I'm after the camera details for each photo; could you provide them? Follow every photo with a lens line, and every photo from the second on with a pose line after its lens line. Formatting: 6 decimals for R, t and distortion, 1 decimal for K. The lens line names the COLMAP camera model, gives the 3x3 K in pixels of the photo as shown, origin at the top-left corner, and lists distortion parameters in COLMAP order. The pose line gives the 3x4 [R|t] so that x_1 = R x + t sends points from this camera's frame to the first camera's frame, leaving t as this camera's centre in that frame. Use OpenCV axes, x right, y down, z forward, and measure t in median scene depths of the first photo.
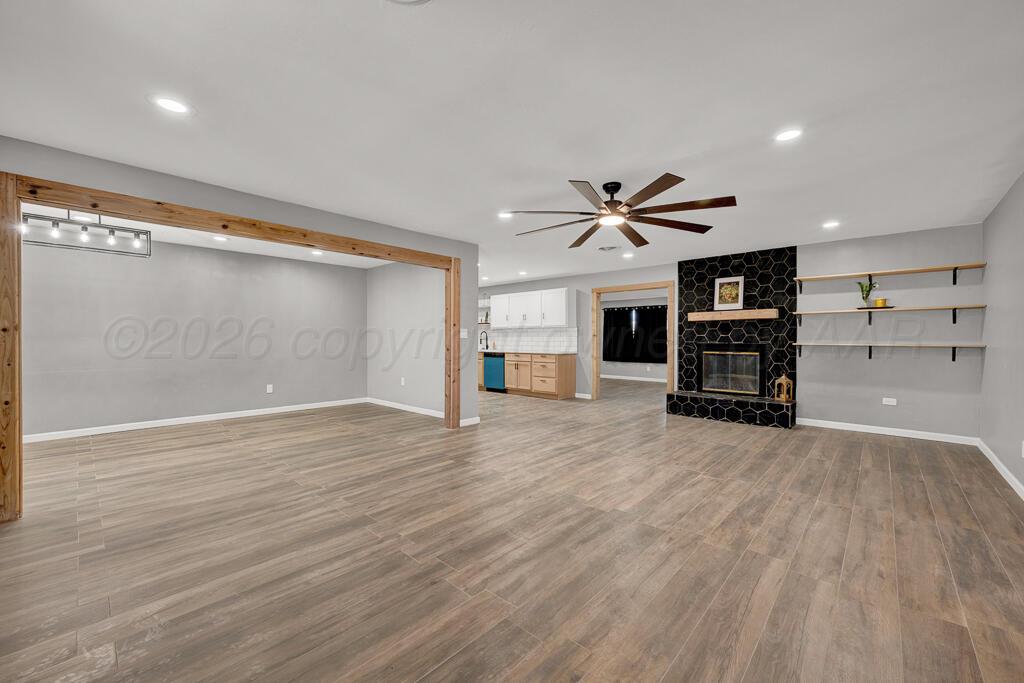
lens RADIAL K [[410.5, 0, 510.7], [0, 410.5, 338.0], [0, 0, 1]] dist [0.000497, 0.002306]
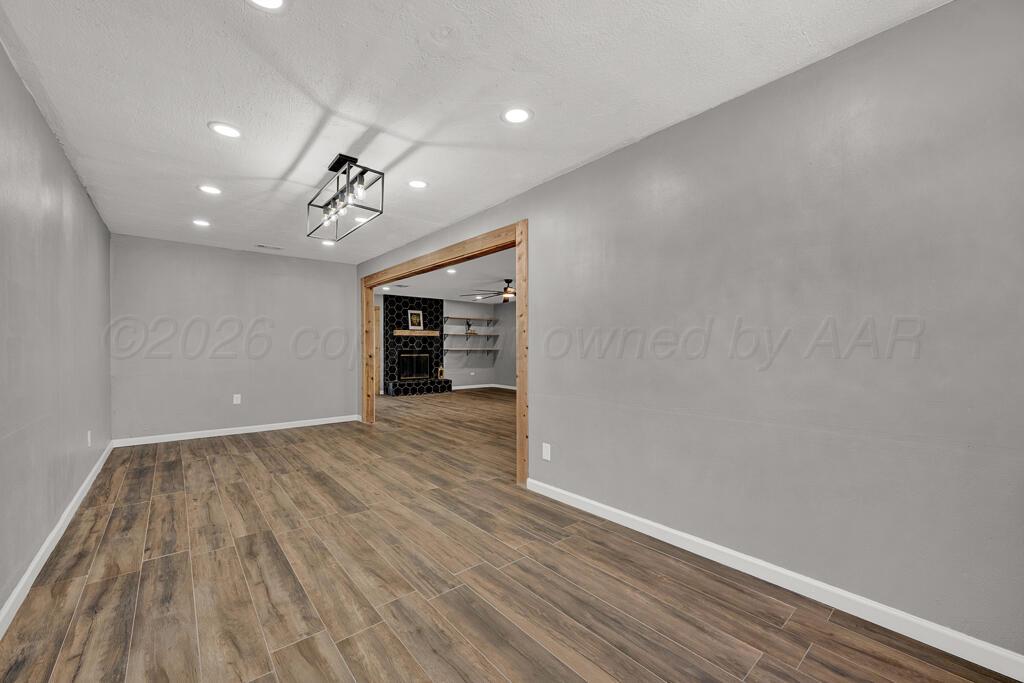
lens RADIAL K [[410.5, 0, 514.8], [0, 410.5, 350.0], [0, 0, 1]] dist [0.000497, 0.002306]
pose [[0.135030, -0.010981, 0.990781, -1.139351], [-0.008534, 0.999889, 0.012245, -0.009645], [-0.990805, -0.010109, 0.134921, 0.382219]]
